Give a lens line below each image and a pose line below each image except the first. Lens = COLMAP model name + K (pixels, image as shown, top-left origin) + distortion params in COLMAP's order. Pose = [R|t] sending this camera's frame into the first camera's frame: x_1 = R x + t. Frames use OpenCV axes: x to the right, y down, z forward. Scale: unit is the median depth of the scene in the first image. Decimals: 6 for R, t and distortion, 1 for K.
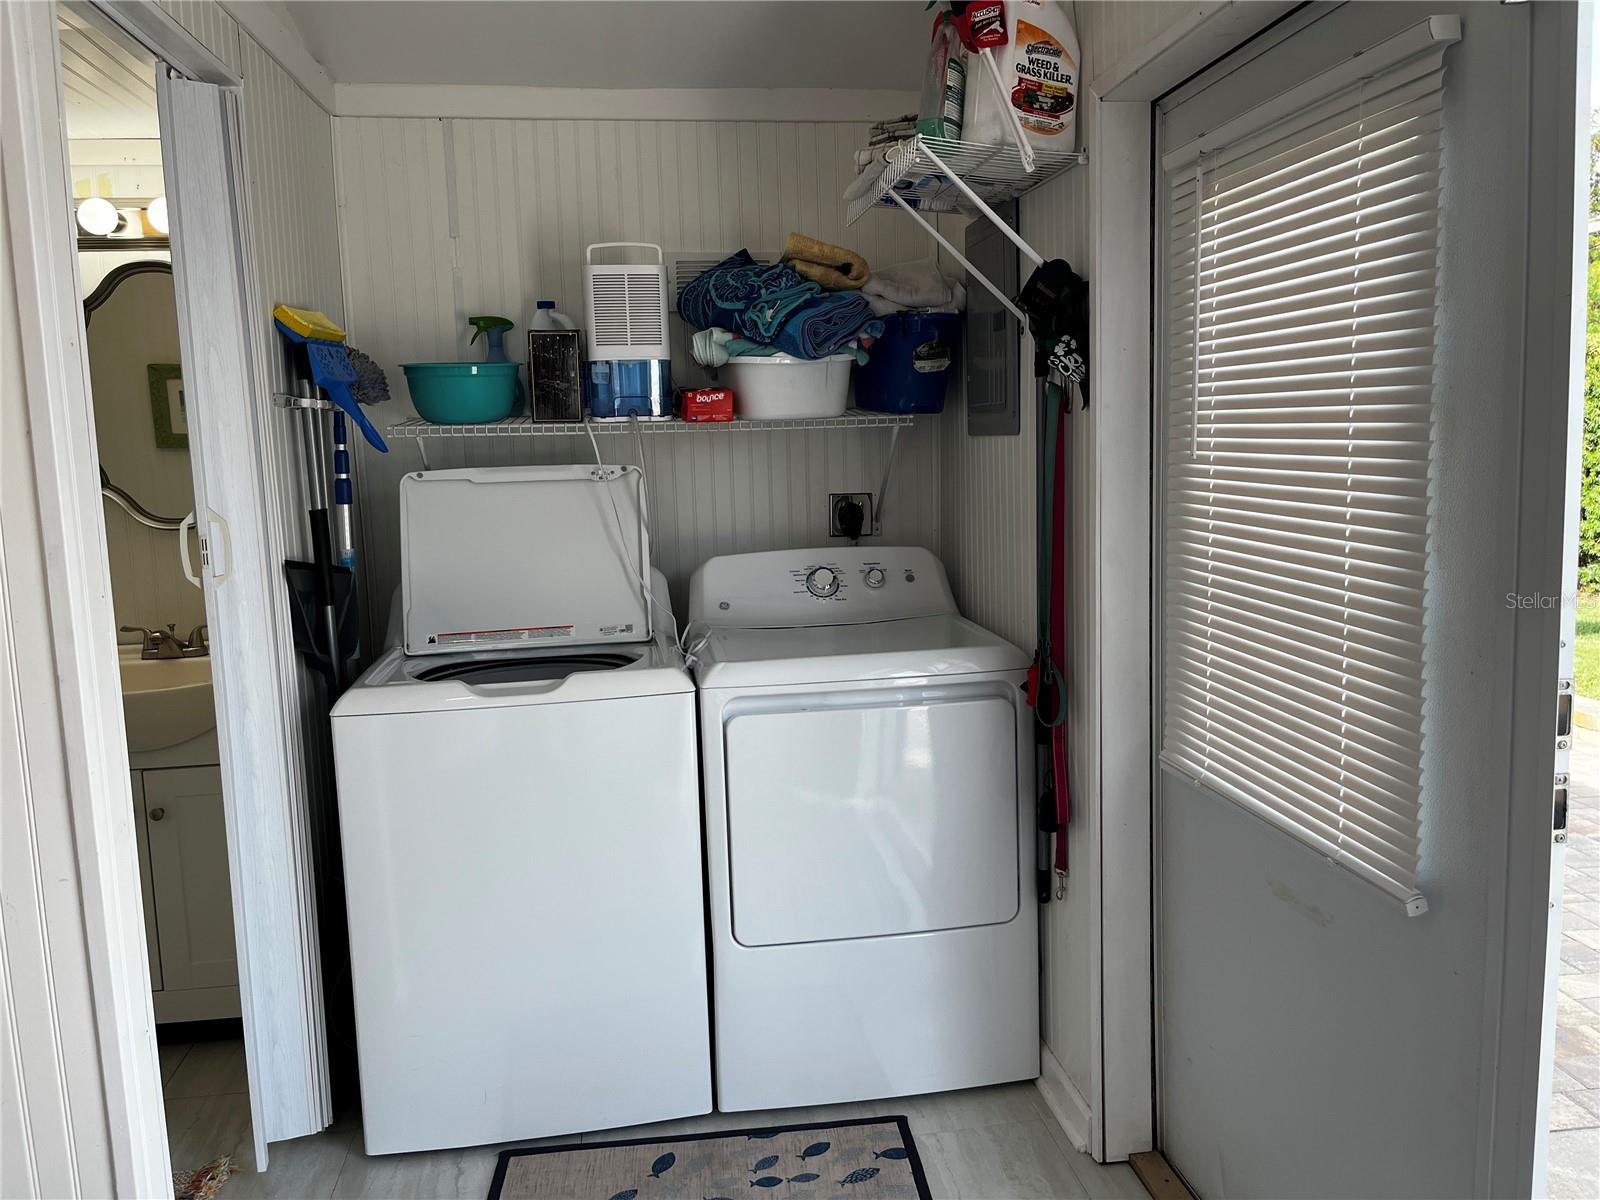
lens RADIAL K [[1207.8, 0, 802.6], [0, 1207.8, 593.0], [0, 0, 1]] dist [0.069264, -0.092163]
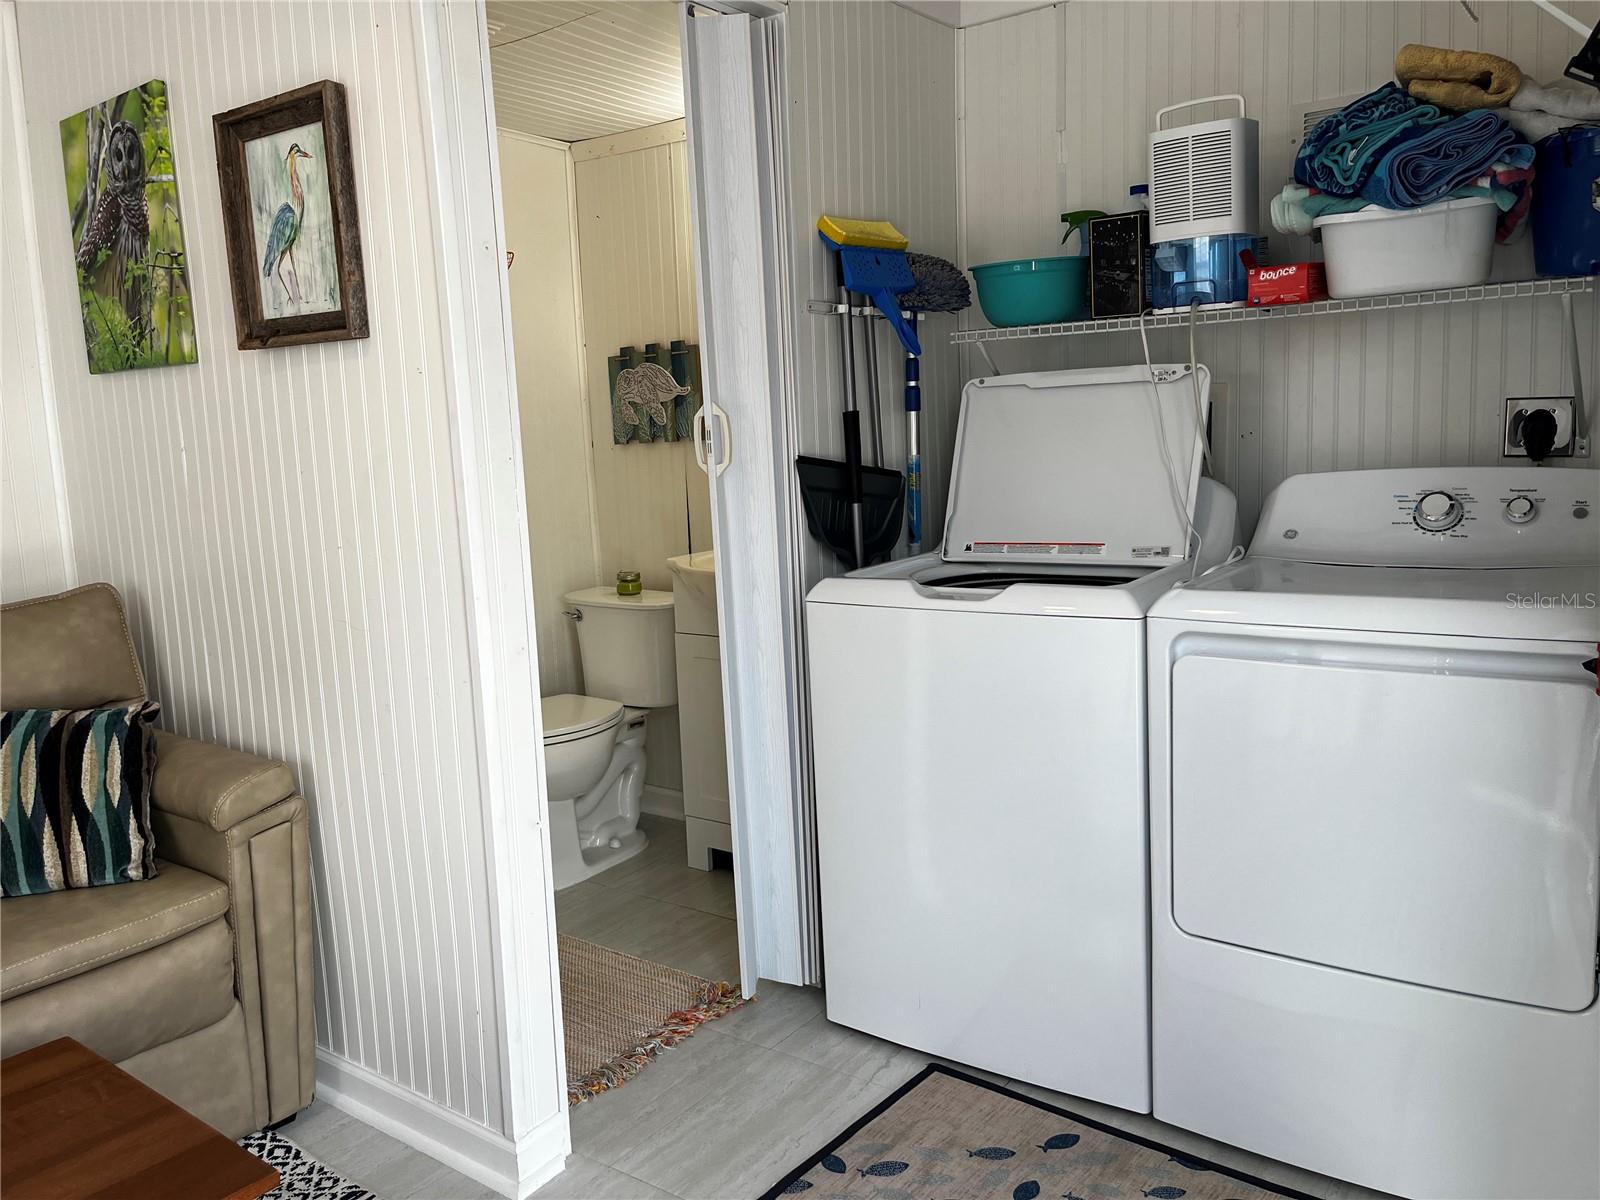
lens RADIAL K [[1207.8, 0, 802.6], [0, 1207.8, 593.0], [0, 0, 1]] dist [0.069264, -0.092163]
pose [[0.719026, 0.095049, -0.688452, 0.278467], [-0.071118, 0.995466, 0.063159, 0.022610], [0.691334, 0.003548, 0.722526, 0.190538]]
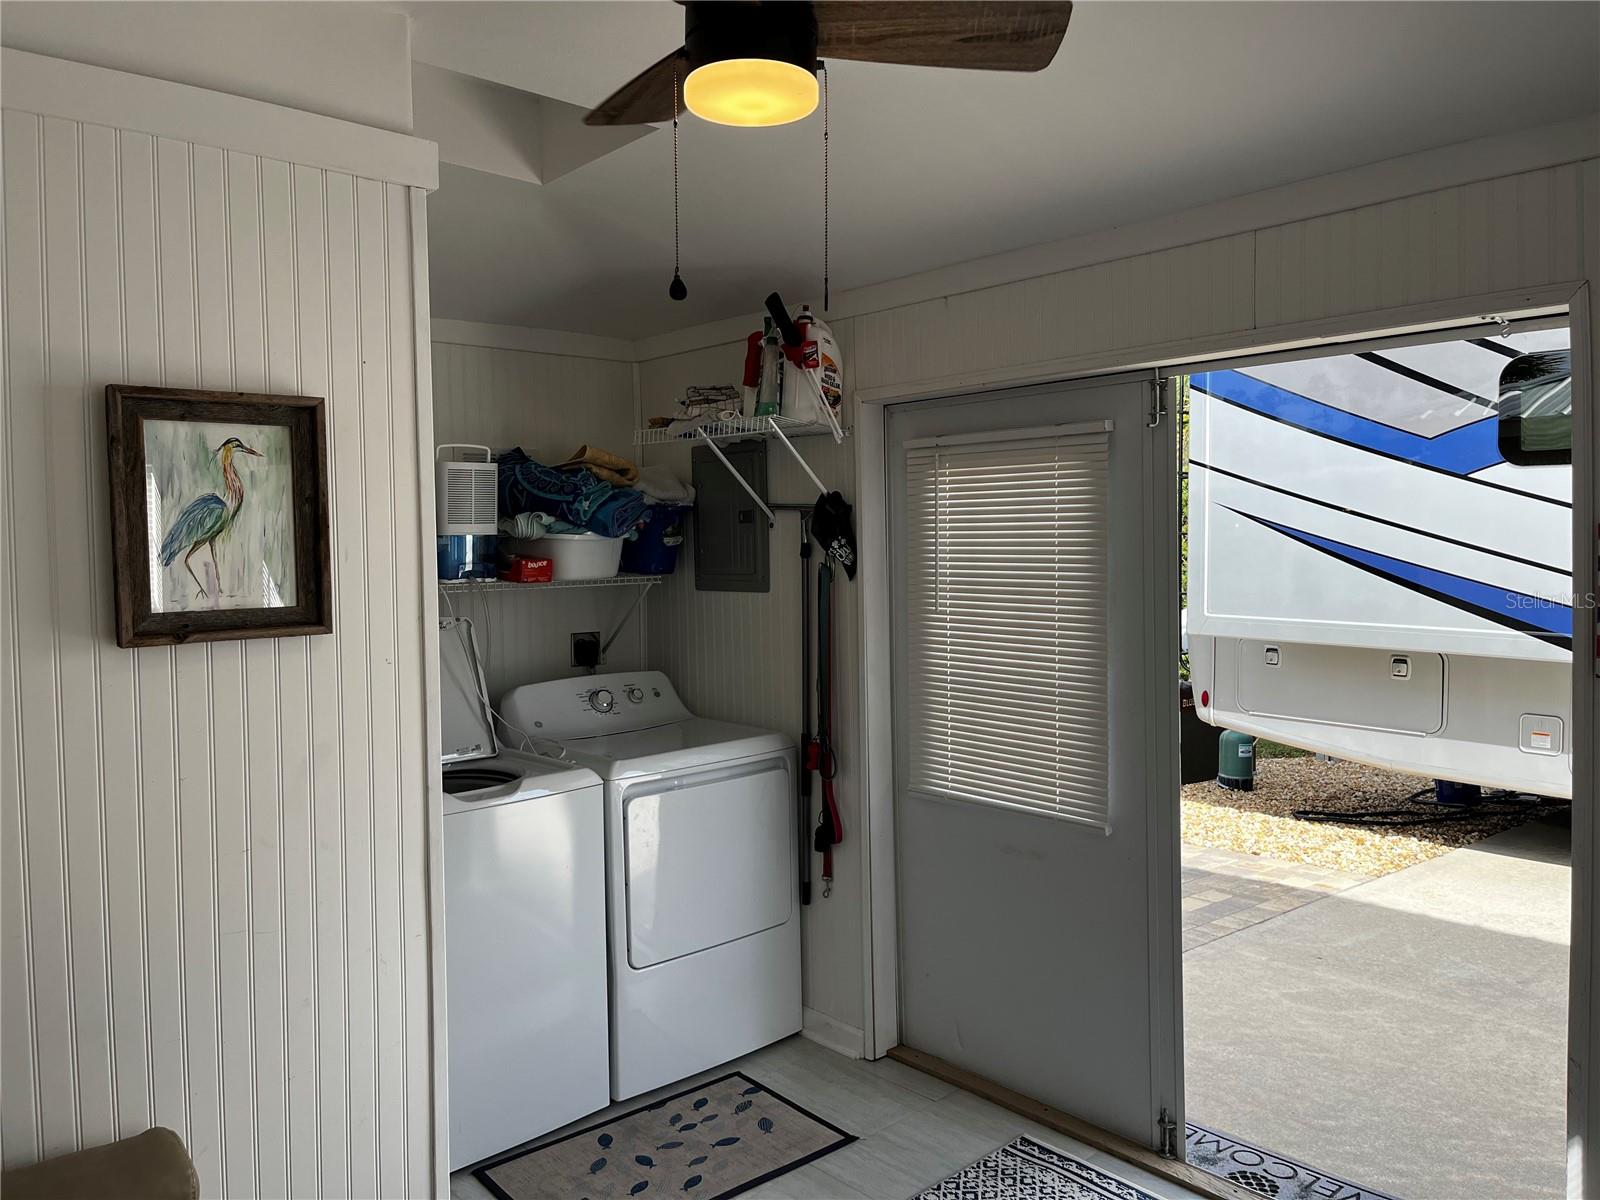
lens RADIAL K [[1208.3, 0, 809.1], [0, 1208.3, 602.9], [0, 0, 1]] dist [0.054644, -0.037863]
pose [[0.829538, -0.015058, 0.558247, -0.565802], [0.065117, 0.995426, -0.069911, -0.009433], [-0.554641, 0.094345, 0.826724, -0.242645]]
